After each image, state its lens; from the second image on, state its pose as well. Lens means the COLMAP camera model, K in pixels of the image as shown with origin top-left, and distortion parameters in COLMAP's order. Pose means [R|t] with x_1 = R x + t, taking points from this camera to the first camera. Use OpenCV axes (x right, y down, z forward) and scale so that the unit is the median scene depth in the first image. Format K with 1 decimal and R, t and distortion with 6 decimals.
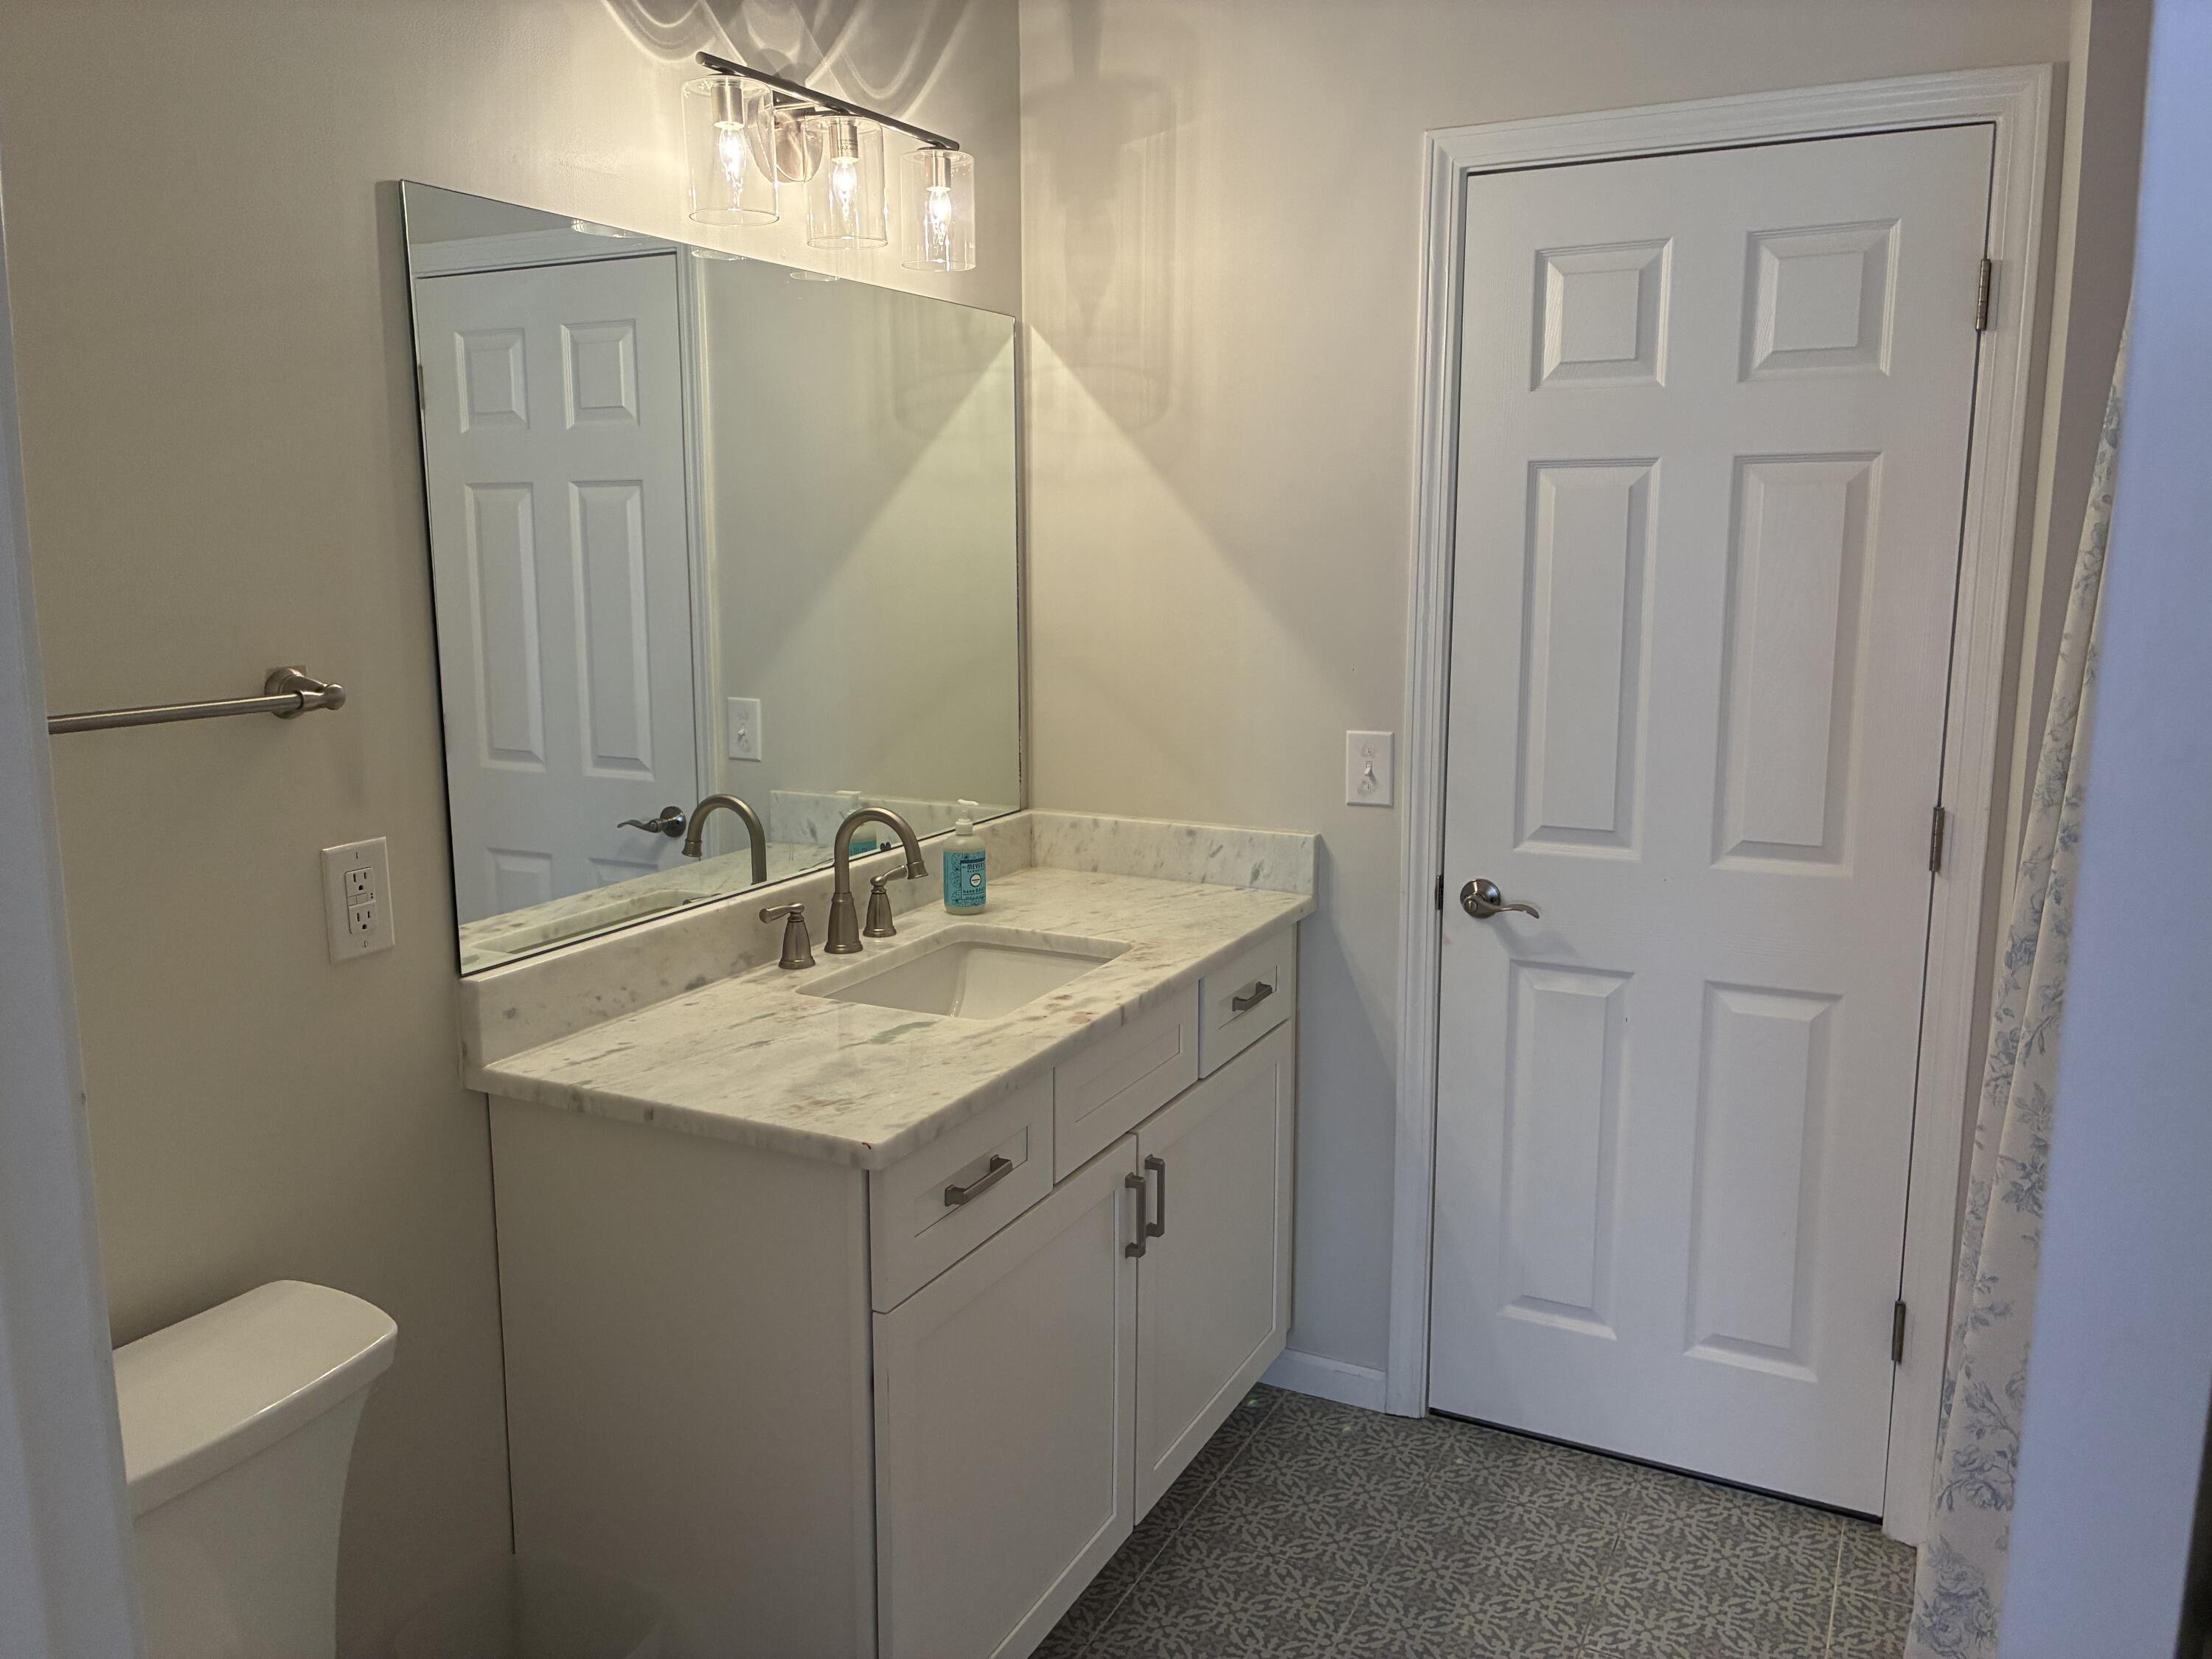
lens RADIAL K [[1707.5, 0, 1106.0], [0, 1707.5, 829.5], [0, 0, 1]] dist [0.000372, -0.001748]
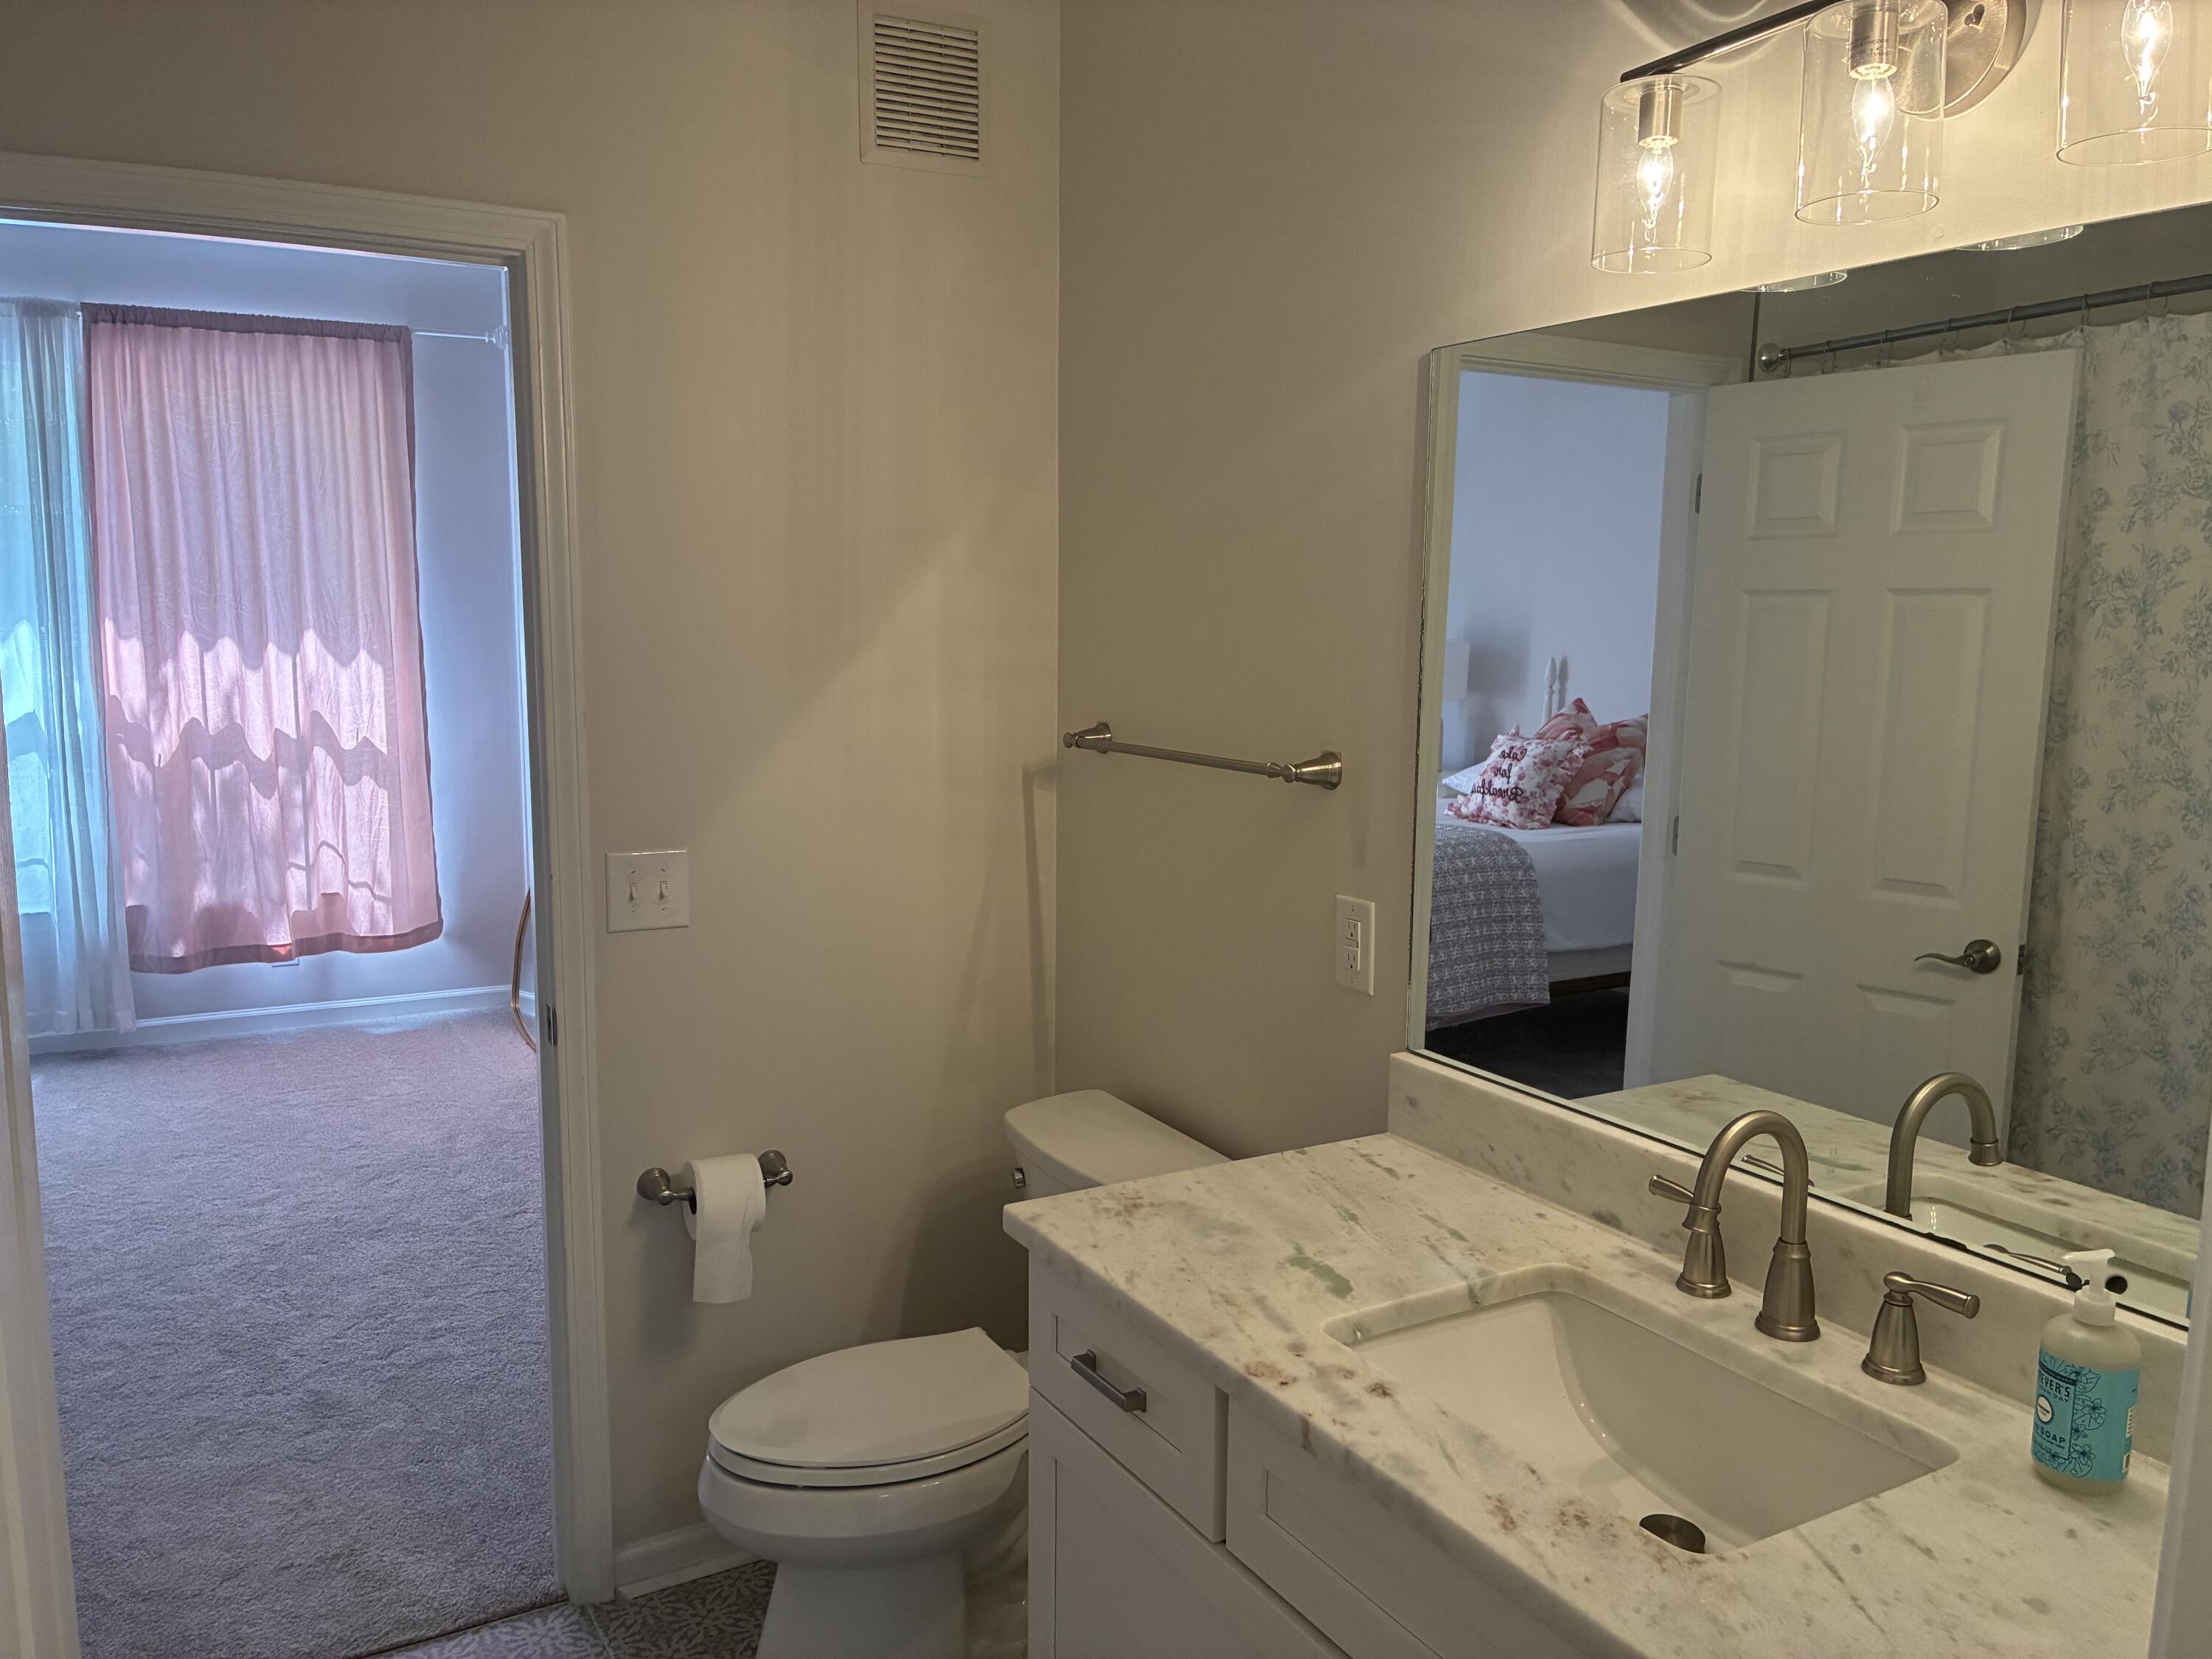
lens RADIAL K [[1671.6, 0, 1108.1], [0, 1671.6, 857.8], [0, 0, 1]] dist [-0.004058, -0.004214]
pose [[-0.557216, 0.120607, -0.821562, 0.567867], [-0.152494, 0.957705, 0.244021, -0.251344], [0.816245, 0.261256, -0.515257, 1.276302]]
